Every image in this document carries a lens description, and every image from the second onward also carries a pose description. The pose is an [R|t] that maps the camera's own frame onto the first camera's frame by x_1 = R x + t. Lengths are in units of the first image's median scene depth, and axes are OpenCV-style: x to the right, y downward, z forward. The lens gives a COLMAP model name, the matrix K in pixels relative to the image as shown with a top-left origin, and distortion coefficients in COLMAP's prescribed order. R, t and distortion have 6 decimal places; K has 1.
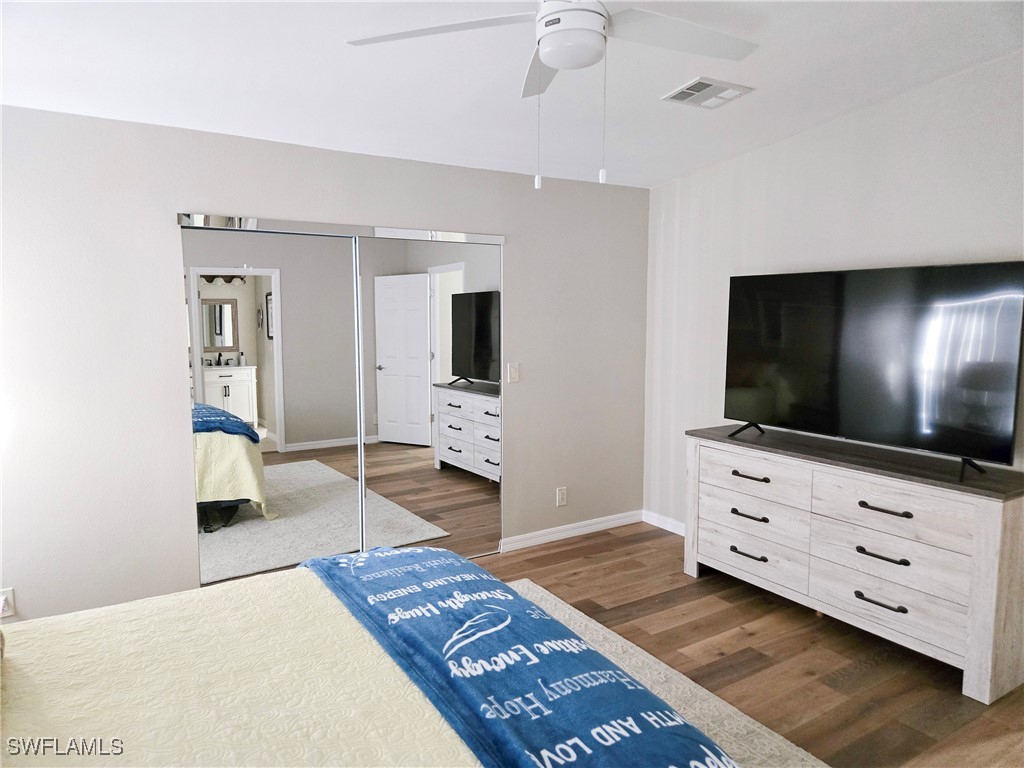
lens RADIAL K [[708.3, 0, 512.0], [0, 708.3, 384.0], [0, 0, 1]] dist [0.000697, 0.000424]
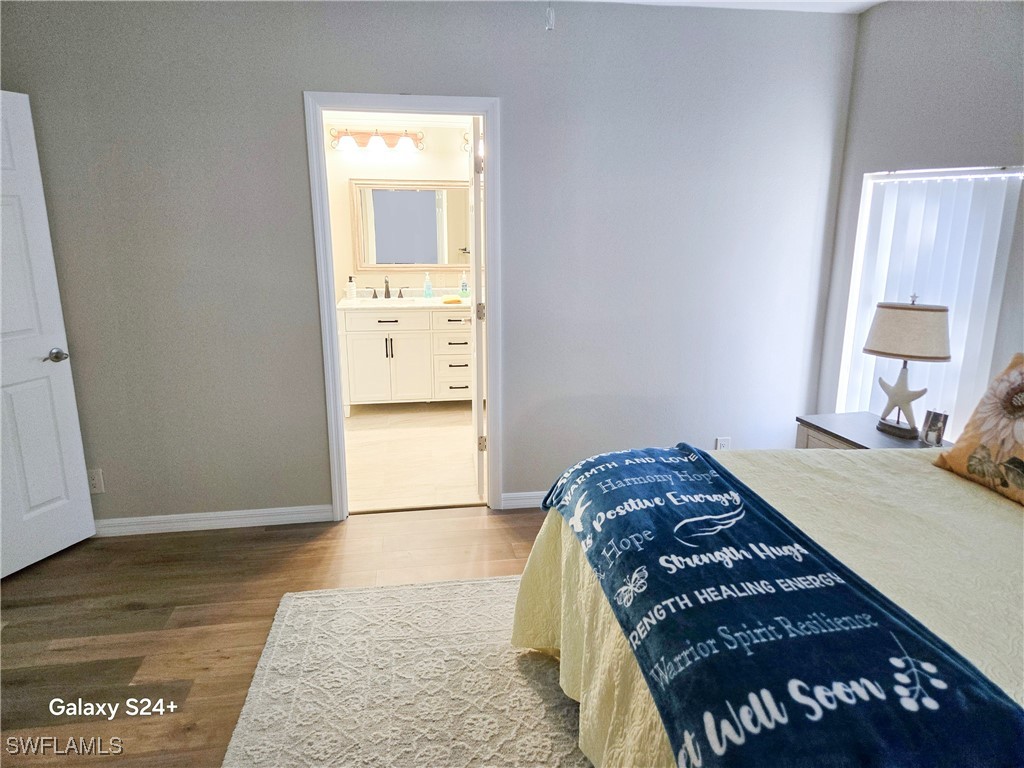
lens RADIAL K [[690.9, 0, 549.4], [0, 690.9, 381.9], [0, 0, 1]] dist [0.001666, 0.001179]
pose [[-0.936663, -0.094533, 0.337233, -0.140203], [0.025455, 0.941962, 0.334752, -0.181253], [-0.349306, 0.322134, -0.879895, 1.795572]]
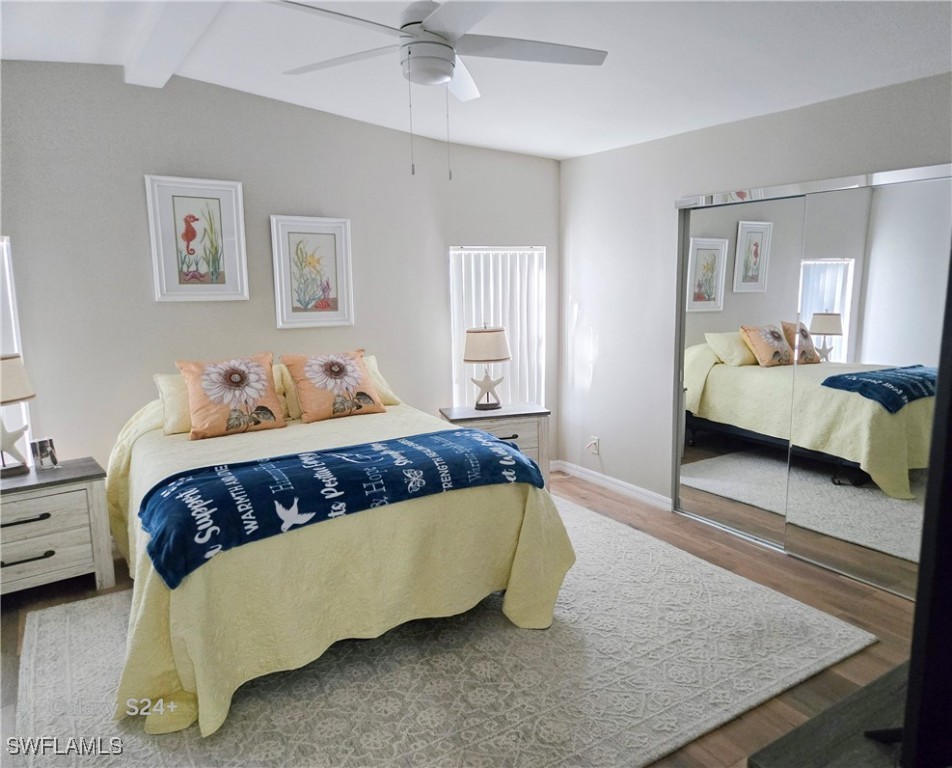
lens RADIAL K [[647.0, 0, 476.0], [0, 647.0, 384.0], [0, 0, 1]] dist [-0.002250, -0.000955]
pose [[0.003853, 0.157428, -0.987523, 1.399251], [-0.100515, 0.982590, 0.156249, -0.100590], [0.994928, 0.098659, 0.019610, 1.184599]]
